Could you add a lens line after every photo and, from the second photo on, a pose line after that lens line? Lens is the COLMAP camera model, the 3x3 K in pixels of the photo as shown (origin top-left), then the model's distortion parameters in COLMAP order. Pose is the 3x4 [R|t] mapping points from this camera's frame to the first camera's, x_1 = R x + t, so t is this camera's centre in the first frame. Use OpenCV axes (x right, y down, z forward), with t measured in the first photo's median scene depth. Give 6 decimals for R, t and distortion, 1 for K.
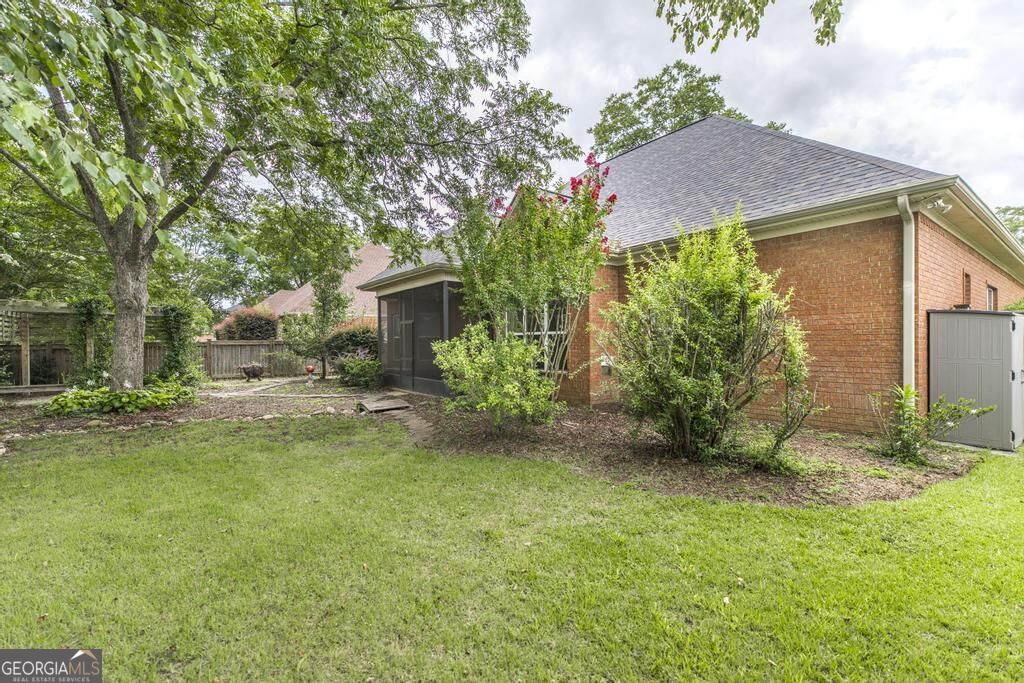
lens RADIAL K [[444.6, 0, 514.0], [0, 444.6, 341.0], [0, 0, 1]] dist [0.016506, 0.000585]
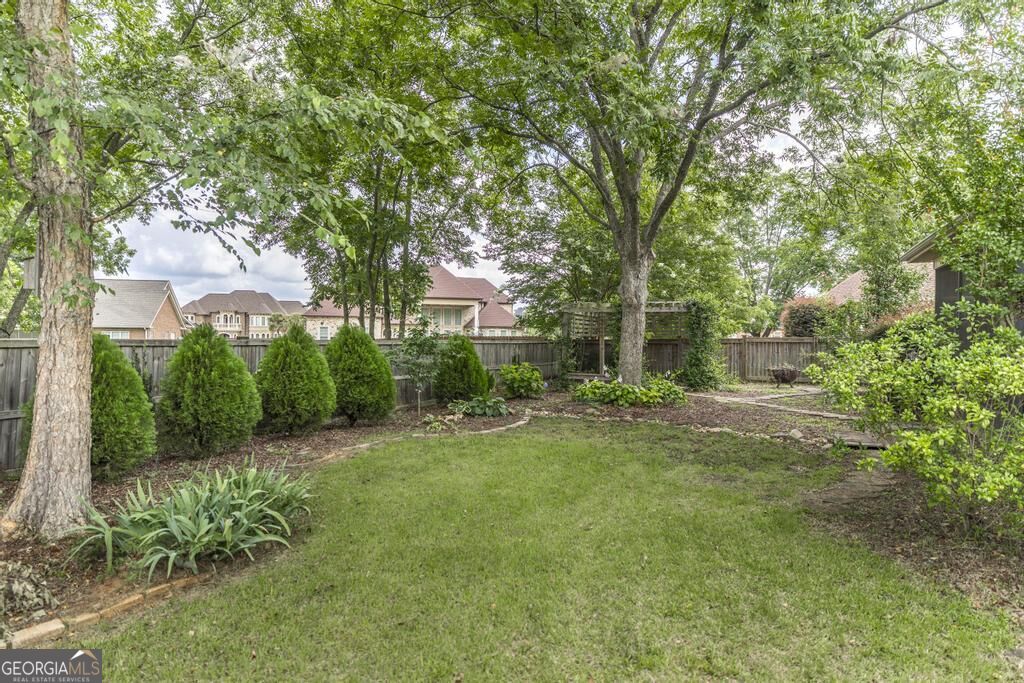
lens RADIAL K [[565.1, 0, 512.6], [0, 565.1, 339.6], [0, 0, 1]] dist [-0.005171, -0.000433]
pose [[0.462679, 0.010513, -0.886463, 0.176181], [-0.006598, 0.999943, 0.008415, -0.004257], [0.886501, 0.001956, 0.462722, 0.149711]]
